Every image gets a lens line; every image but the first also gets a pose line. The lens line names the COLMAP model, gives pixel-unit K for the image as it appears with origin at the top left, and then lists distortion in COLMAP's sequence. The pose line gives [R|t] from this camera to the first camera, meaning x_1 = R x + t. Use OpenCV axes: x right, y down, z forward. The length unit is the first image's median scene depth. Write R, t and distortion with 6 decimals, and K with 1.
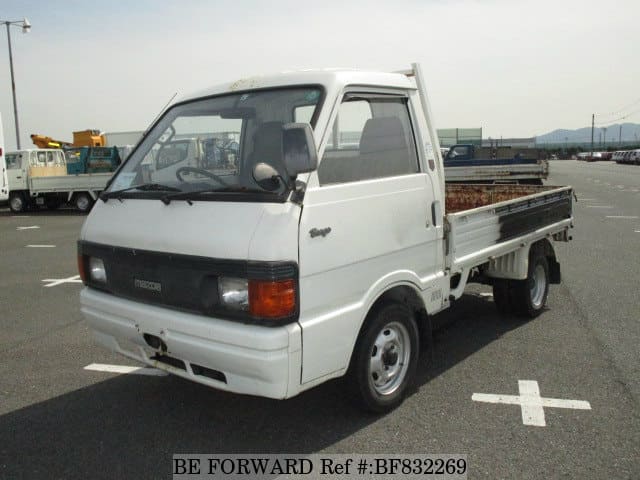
lens RADIAL K [[610.8, 0, 318.0], [0, 610.8, 253.6], [0, 0, 1]] dist [-0.001206, 0.001304]
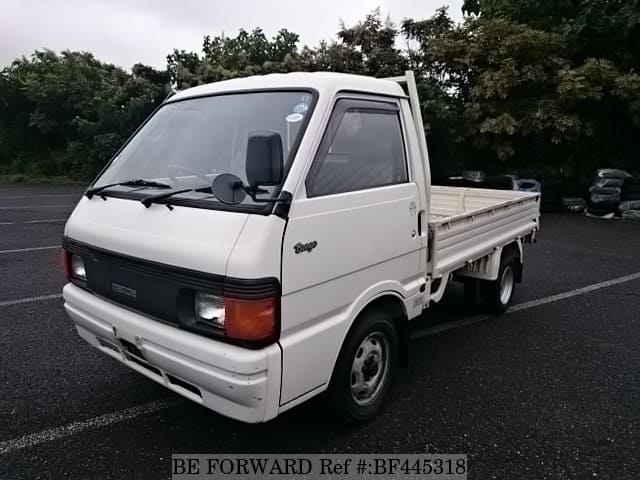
lens RADIAL K [[493.5, 0, 320.0], [0, 493.5, 240.0], [0, 0, 1]] dist [0.005737, 0.001850]
pose [[0.998834, 0.039491, 0.027781, 0.003442], [-0.040154, 0.998912, 0.023725, -0.056157], [-0.026814, -0.024812, 0.999332, 0.212356]]
